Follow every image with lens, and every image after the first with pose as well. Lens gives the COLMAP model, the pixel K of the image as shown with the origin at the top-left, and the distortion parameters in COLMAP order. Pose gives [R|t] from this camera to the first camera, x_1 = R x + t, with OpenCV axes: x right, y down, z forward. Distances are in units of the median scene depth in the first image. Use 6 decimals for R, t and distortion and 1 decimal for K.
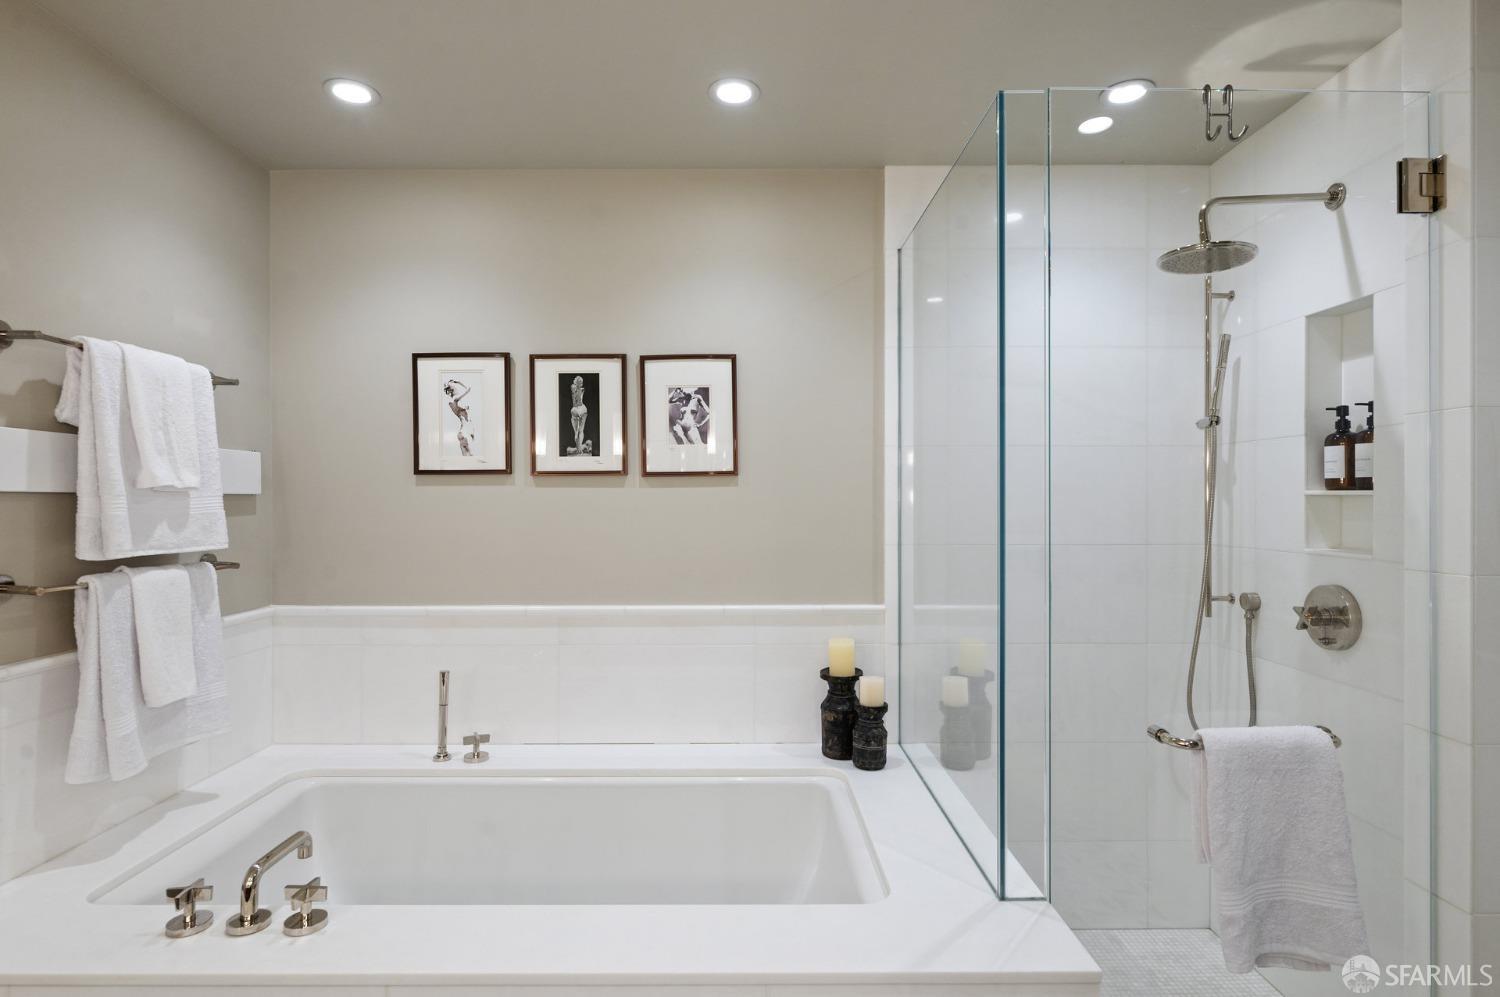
lens RADIAL K [[792.8, 0, 750.0], [0, 792.8, 498.5], [0, 0, 1]] dist [-0.005370, 0.000286]
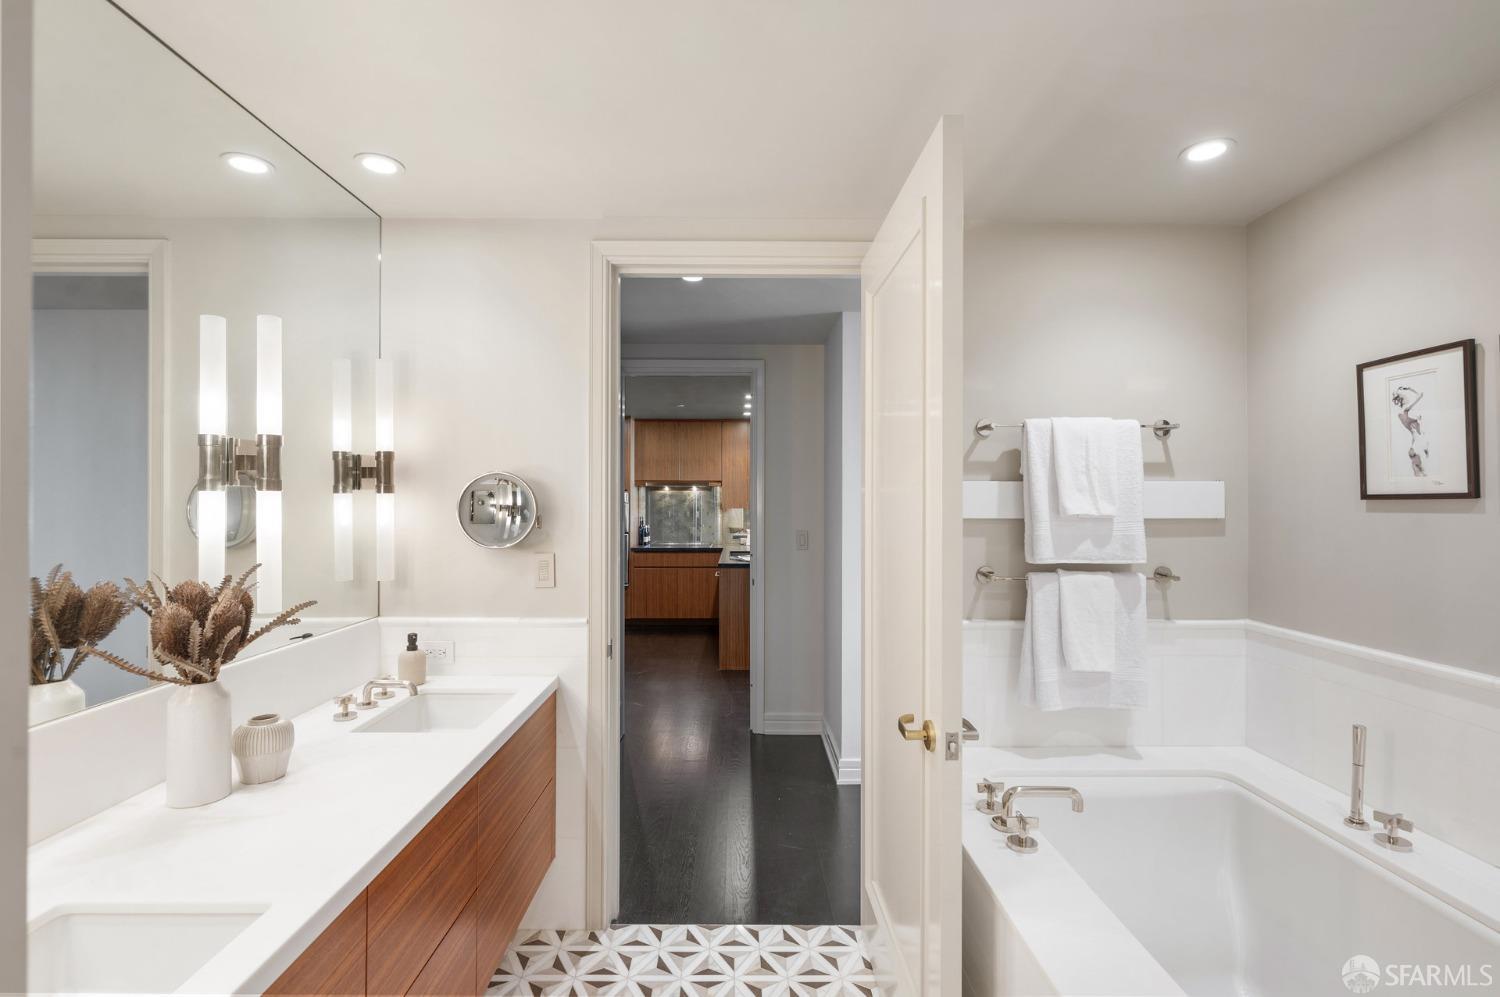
lens RADIAL K [[682.7, 0, 750.0], [0, 682.7, 498.5], [0, 0, 1]] dist [0.014528, -0.000008]
pose [[0.015389, -0.007015, -0.999857, 0.411973], [0.003214, 0.999971, -0.006967, -0.033555], [0.999876, -0.003107, 0.015411, 0.352602]]
